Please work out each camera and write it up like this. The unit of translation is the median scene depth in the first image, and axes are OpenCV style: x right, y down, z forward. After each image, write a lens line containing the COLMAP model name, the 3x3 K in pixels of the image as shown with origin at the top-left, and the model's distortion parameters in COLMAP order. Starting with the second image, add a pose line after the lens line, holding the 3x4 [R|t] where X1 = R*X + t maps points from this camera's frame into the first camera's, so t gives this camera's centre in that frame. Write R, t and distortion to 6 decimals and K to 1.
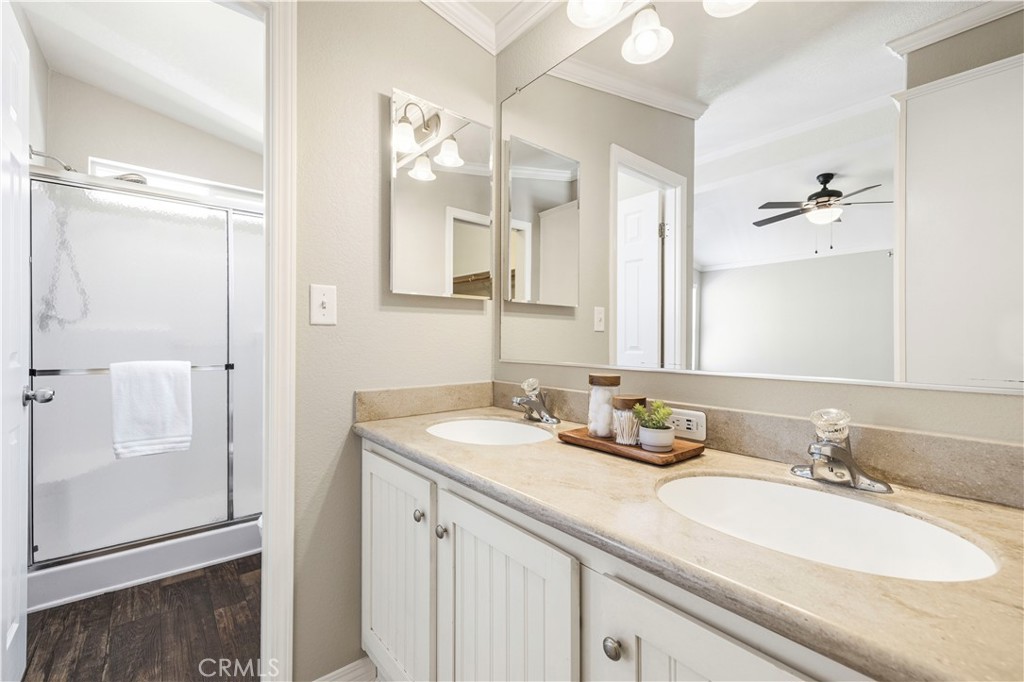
lens RADIAL K [[439.2, 0, 508.6], [0, 439.2, 341.9], [0, 0, 1]] dist [-0.001369, -0.000119]
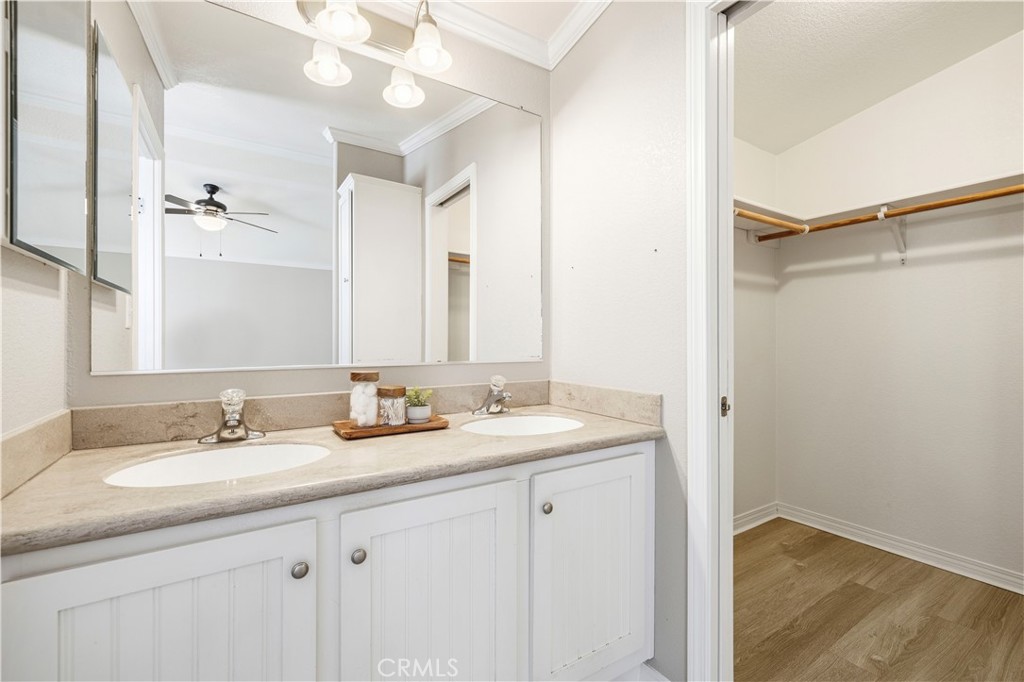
lens RADIAL K [[439.2, 0, 510.5], [0, 439.2, 336.8], [0, 0, 1]] dist [-0.001369, -0.000119]
pose [[0.113783, 0.004421, 0.993496, -0.565041], [0.004461, 0.999978, -0.004961, -0.004067], [-0.993496, 0.004996, 0.113761, 0.332526]]
